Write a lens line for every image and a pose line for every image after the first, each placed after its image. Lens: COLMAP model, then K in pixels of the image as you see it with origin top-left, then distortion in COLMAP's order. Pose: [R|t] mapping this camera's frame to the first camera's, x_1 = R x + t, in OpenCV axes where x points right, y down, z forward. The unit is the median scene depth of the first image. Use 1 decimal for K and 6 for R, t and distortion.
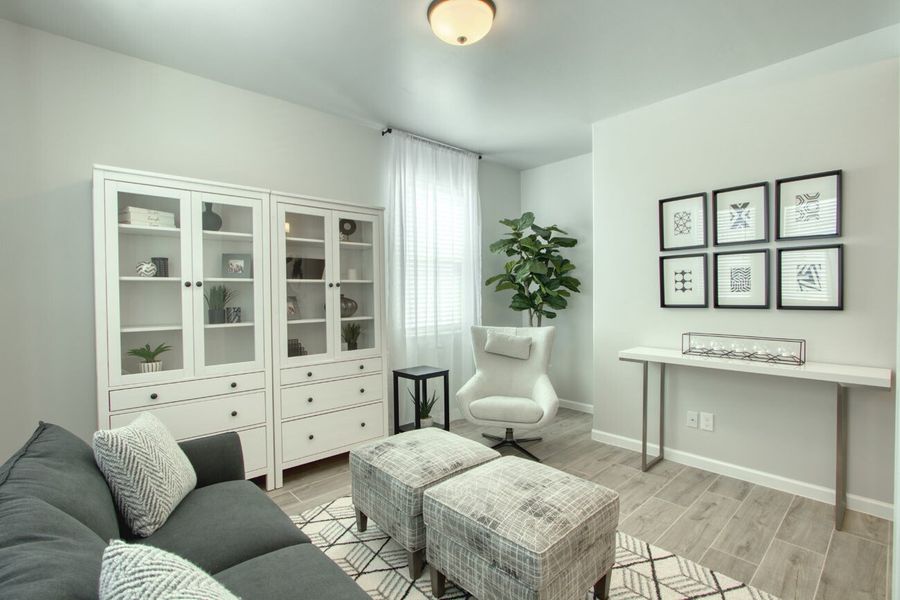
lens RADIAL K [[417.1, 0, 449.4], [0, 417.1, 297.3], [0, 0, 1]] dist [-0.019162, 0.003583]
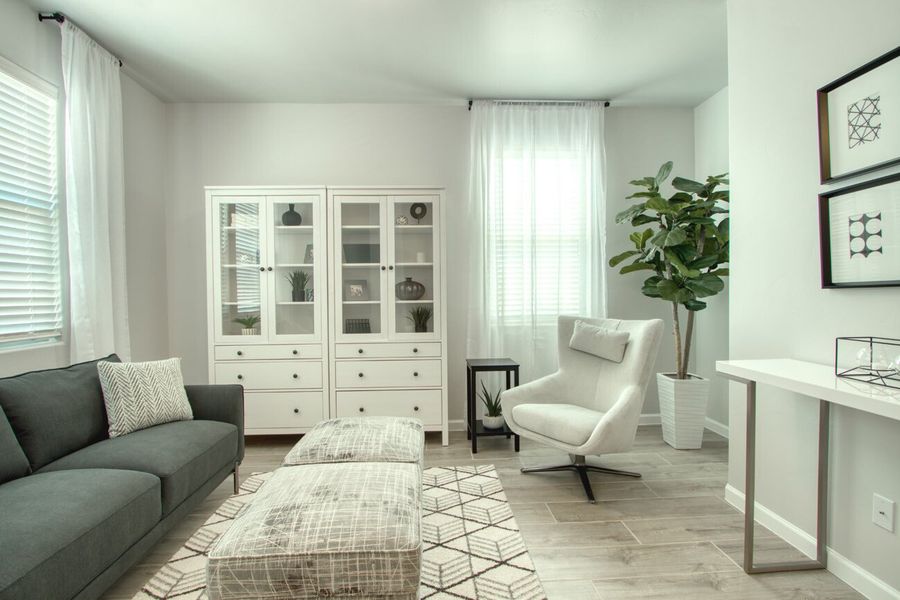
lens RADIAL K [[417.1, 0, 449.0], [0, 417.1, 299.4], [0, 0, 1]] dist [-0.019162, 0.003583]
pose [[0.774492, 0.009233, -0.632516, 0.502989], [-0.002986, 0.999936, 0.010940, 0.036650], [0.632576, -0.006584, 0.774470, 0.297056]]
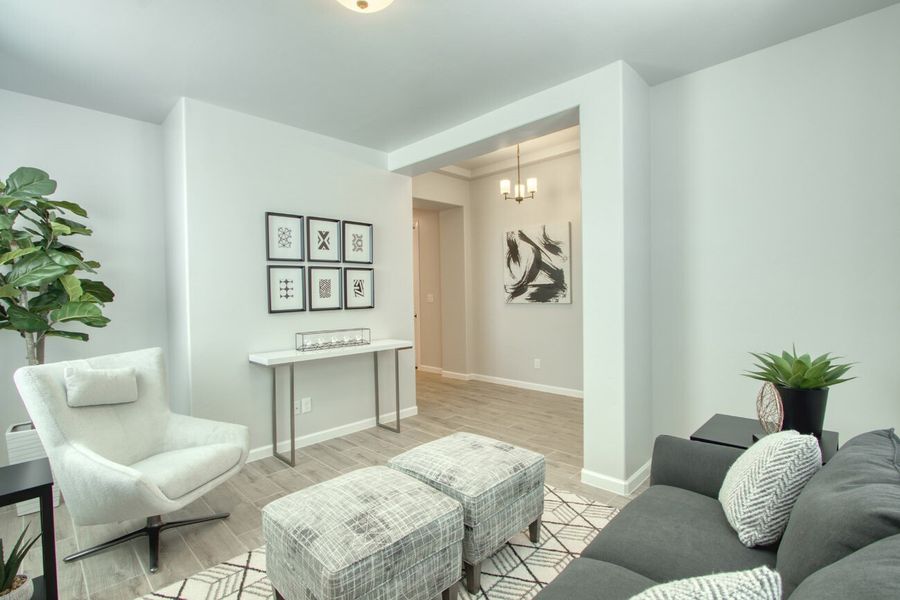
lens RADIAL K [[417.1, 0, 442.6], [0, 417.1, 300.2], [0, 0, 1]] dist [-0.019162, 0.003583]
pose [[-0.048365, -0.005753, 0.998813, -0.609971], [0.031764, 0.999469, 0.007295, -0.003257], [-0.998325, 0.032079, -0.048157, 0.649567]]
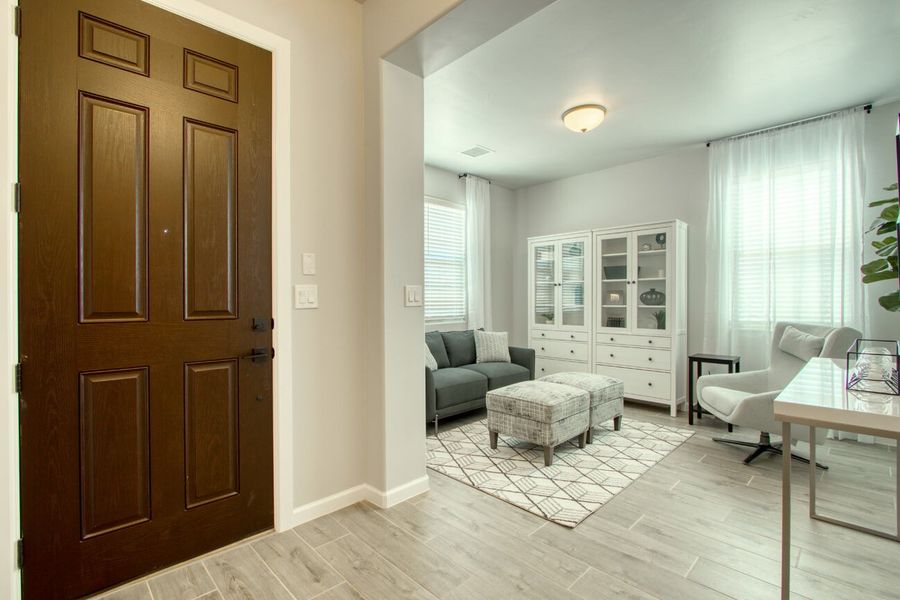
lens RADIAL K [[417.1, 0, 447.1], [0, 417.1, 300.1], [0, 0, 1]] dist [-0.019162, 0.003583]
pose [[0.030119, 0.010853, -0.999487, 1.185090], [-0.009019, 0.999903, 0.010586, 0.023537], [0.999506, 0.008696, 0.030214, 0.308292]]
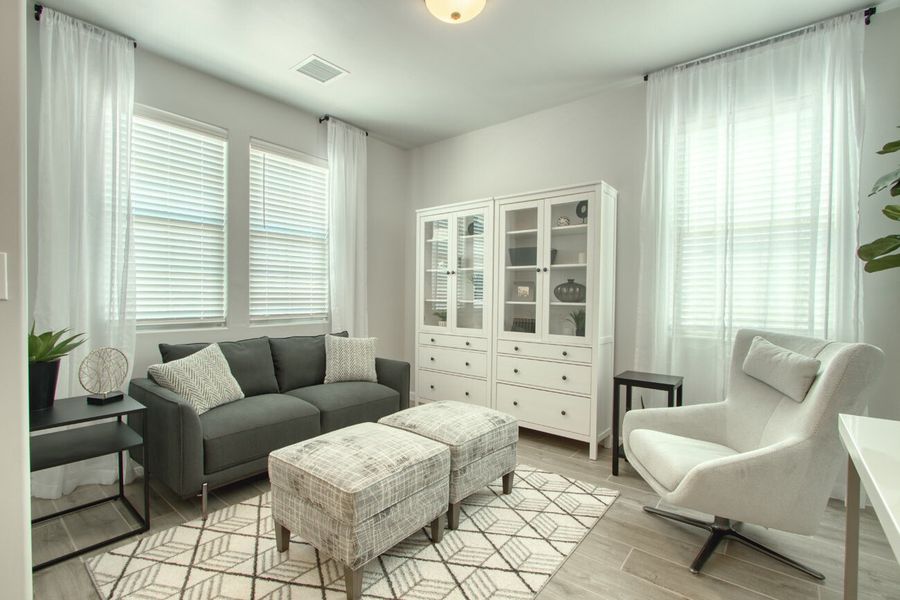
lens RADIAL K [[417.1, 0, 446.4], [0, 417.1, 299.7], [0, 0, 1]] dist [-0.019162, 0.003583]
pose [[0.146941, 0.024687, -0.988837, 0.741917], [-0.022818, 0.999507, 0.021562, 0.028541], [0.988882, 0.019395, 0.147432, 0.612381]]
